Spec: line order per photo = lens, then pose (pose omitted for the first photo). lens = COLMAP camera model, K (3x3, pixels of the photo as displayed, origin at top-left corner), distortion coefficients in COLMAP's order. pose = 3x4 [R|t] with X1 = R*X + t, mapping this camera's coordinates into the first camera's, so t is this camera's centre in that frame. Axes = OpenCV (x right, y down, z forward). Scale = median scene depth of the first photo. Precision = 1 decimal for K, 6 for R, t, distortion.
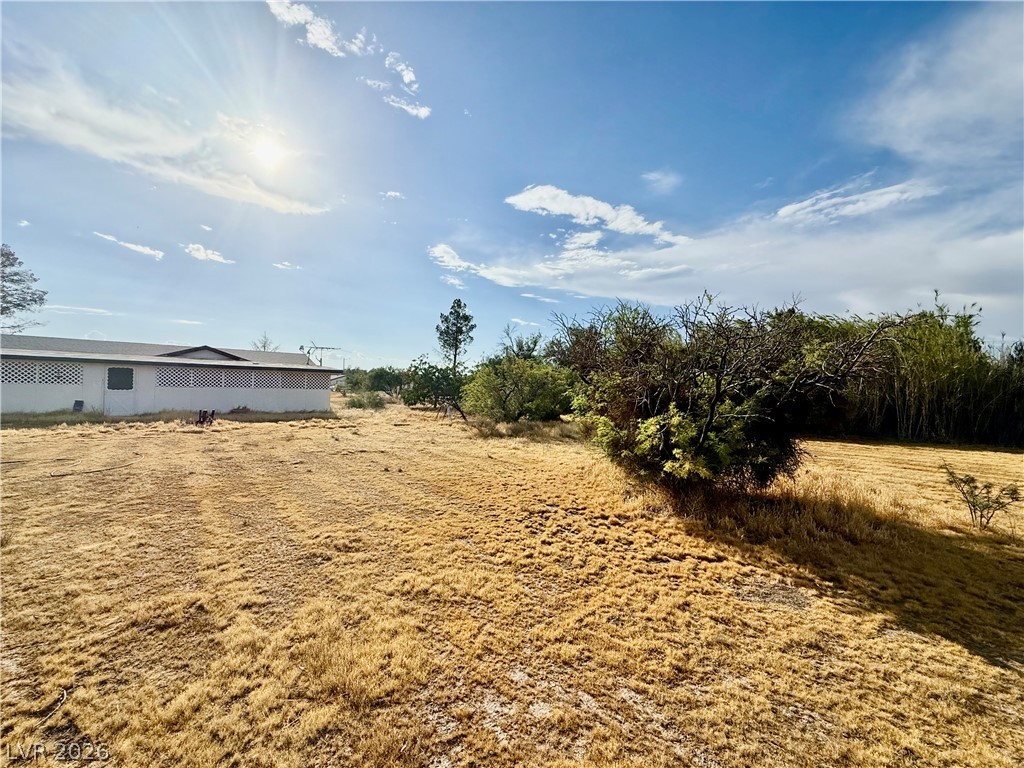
lens RADIAL K [[407.4, 0, 512.1], [0, 407.4, 385.5], [0, 0, 1]] dist [-0.000839, 0.000238]
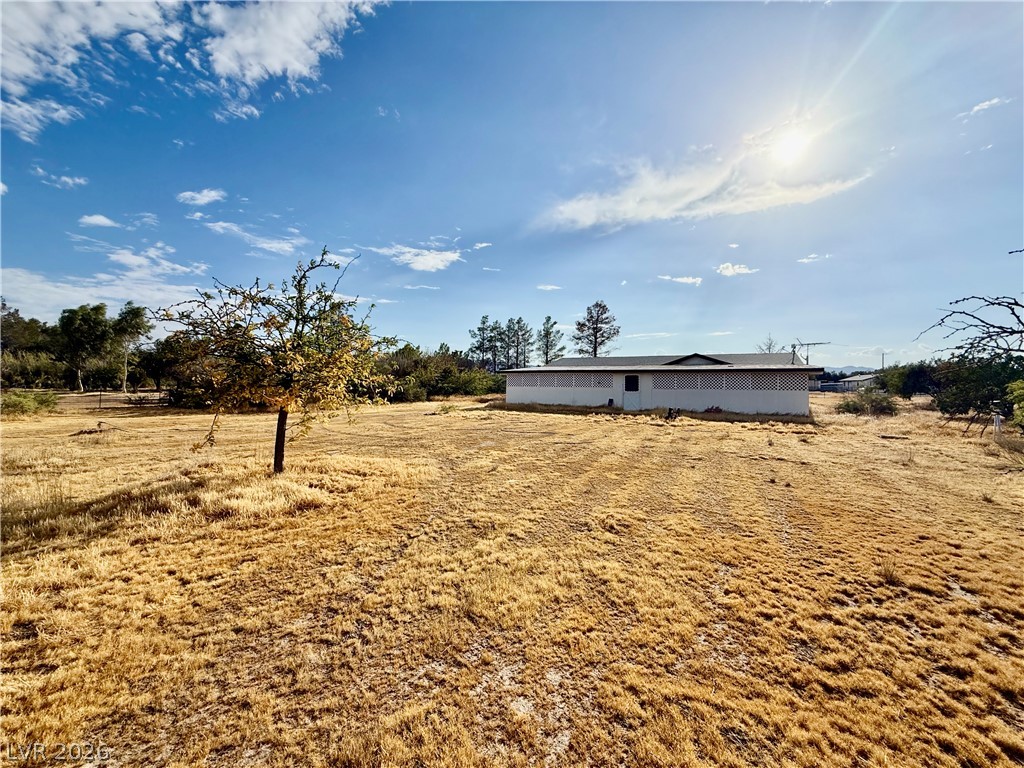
lens RADIAL K [[407.4, 0, 512.1], [0, 407.4, 385.5], [0, 0, 1]] dist [-0.000839, 0.000238]
pose [[0.413410, -0.017440, -0.910378, 0.461946], [0.010628, 0.999841, -0.014328, 0.024230], [0.910483, -0.003752, 0.413530, 0.281940]]
